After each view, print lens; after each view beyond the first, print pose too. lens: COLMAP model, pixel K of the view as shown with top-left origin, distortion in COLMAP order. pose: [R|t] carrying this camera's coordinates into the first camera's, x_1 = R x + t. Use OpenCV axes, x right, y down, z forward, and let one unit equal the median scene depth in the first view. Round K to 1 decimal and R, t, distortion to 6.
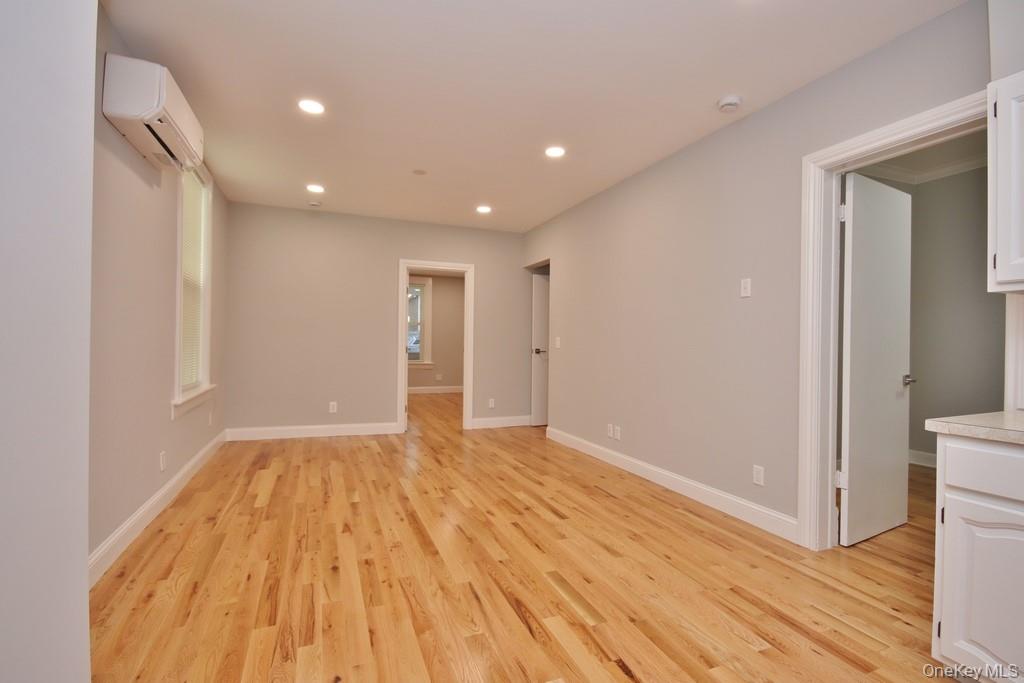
lens RADIAL K [[474.7, 0, 514.7], [0, 474.7, 341.1], [0, 0, 1]] dist [0.000574, -0.001149]
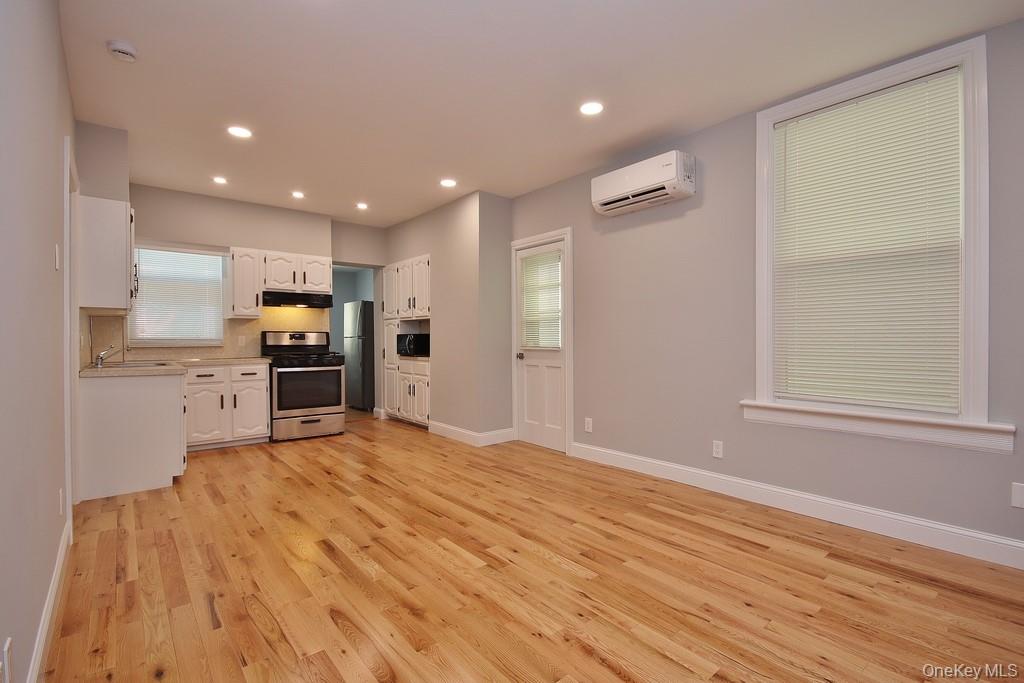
lens RADIAL K [[474.7, 0, 513.5], [0, 474.7, 339.6], [0, 0, 1]] dist [0.000574, -0.001149]
pose [[-0.955390, -0.009947, -0.295178, 0.030348], [-0.009135, 0.999950, -0.004130, 0.011229], [0.295205, -0.001249, -0.955433, 1.936676]]
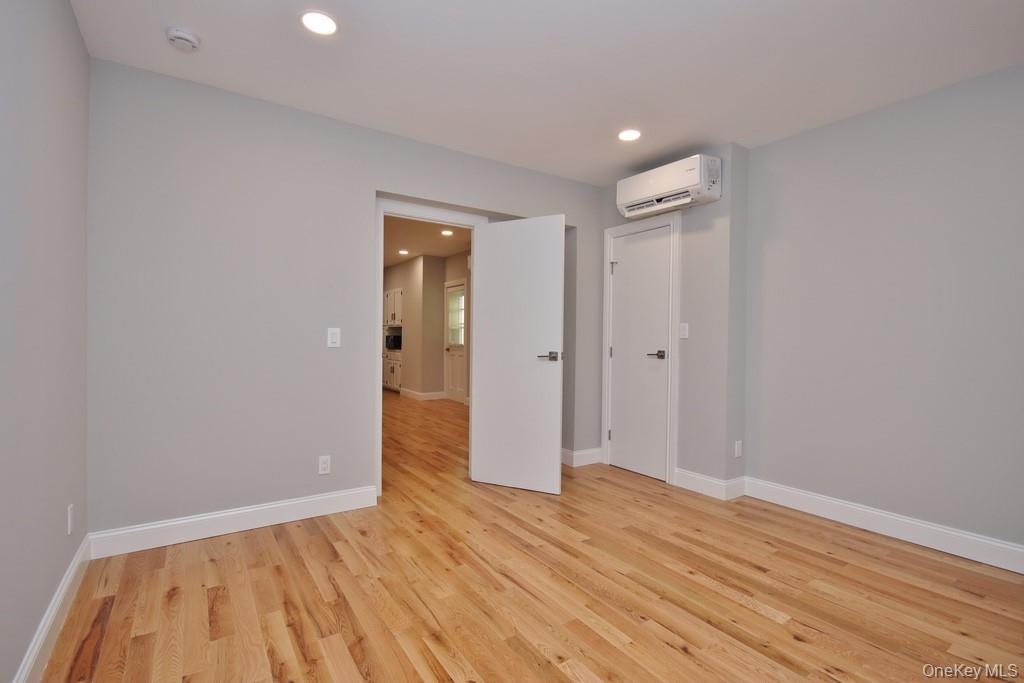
lens RADIAL K [[474.7, 0, 506.6], [0, 474.7, 338.4], [0, 0, 1]] dist [0.000574, -0.001149]
pose [[-0.981822, -0.017075, -0.189037, -0.293324], [-0.017618, 0.999844, 0.001195, -0.014708], [0.188987, 0.004504, -0.981969, 3.230171]]
